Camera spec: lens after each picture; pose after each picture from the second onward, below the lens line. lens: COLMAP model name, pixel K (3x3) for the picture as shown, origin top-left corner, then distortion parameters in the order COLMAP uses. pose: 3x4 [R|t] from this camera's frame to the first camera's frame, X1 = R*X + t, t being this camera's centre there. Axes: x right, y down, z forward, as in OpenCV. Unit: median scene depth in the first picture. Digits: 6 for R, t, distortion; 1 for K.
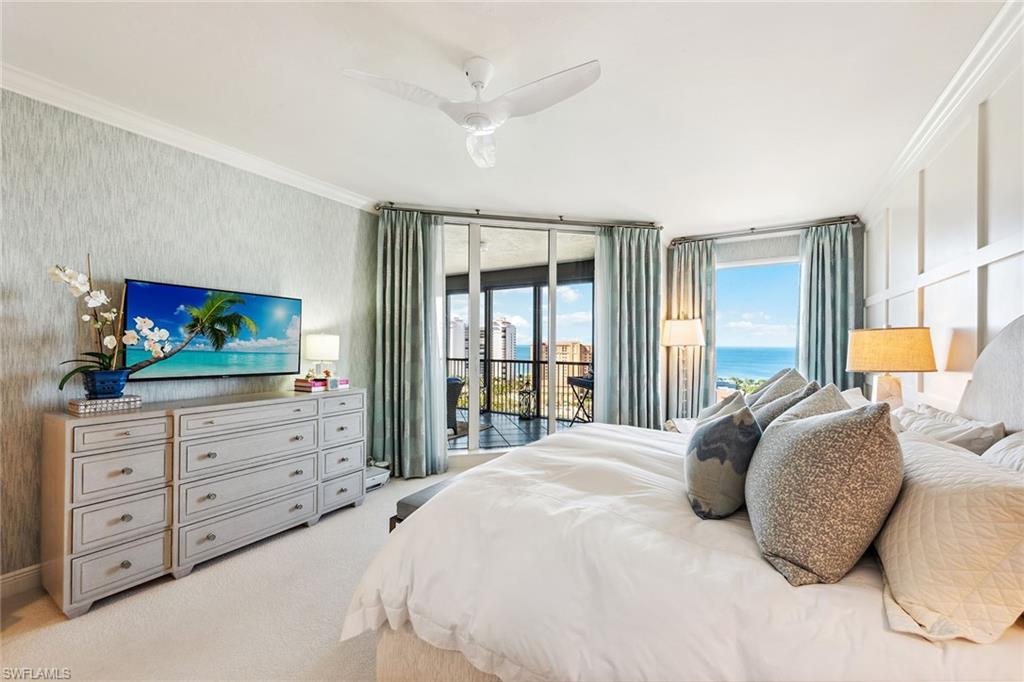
lens RADIAL K [[400.9, 0, 513.9], [0, 400.9, 341.8], [0, 0, 1]] dist [0.000591, -0.000165]
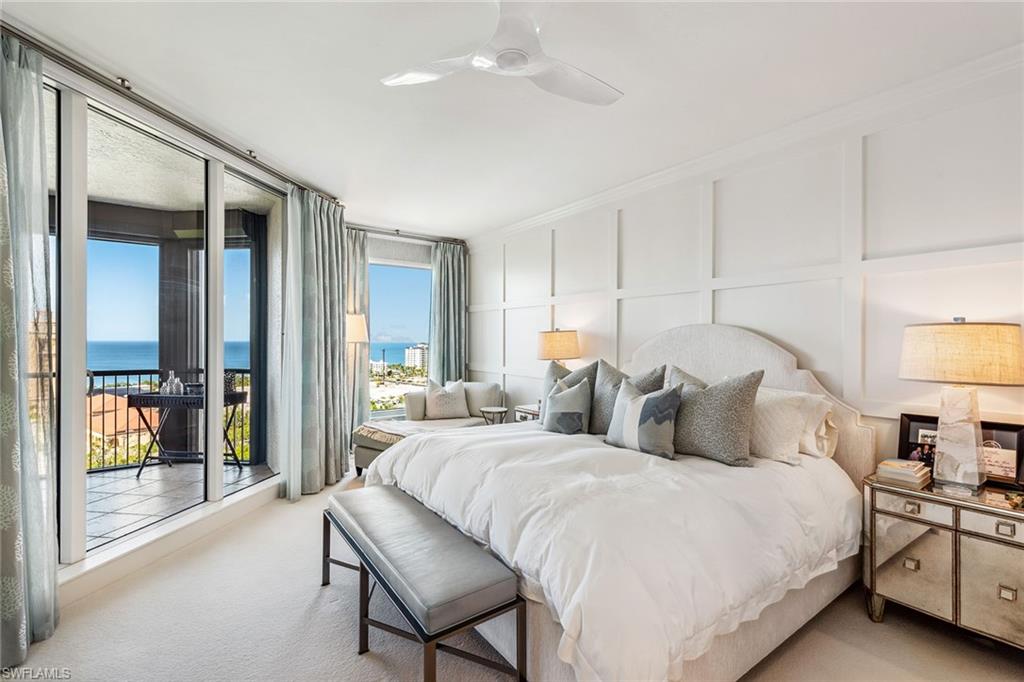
lens RADIAL K [[447.6, 0, 515.3], [0, 447.6, 342.5], [0, 0, 1]] dist [0.000023, -0.000322]
pose [[0.369999, -0.008645, 0.928992, -0.407987], [-0.005637, 0.999917, 0.011551, -0.004584], [-0.929015, -0.009511, 0.369920, 0.301339]]
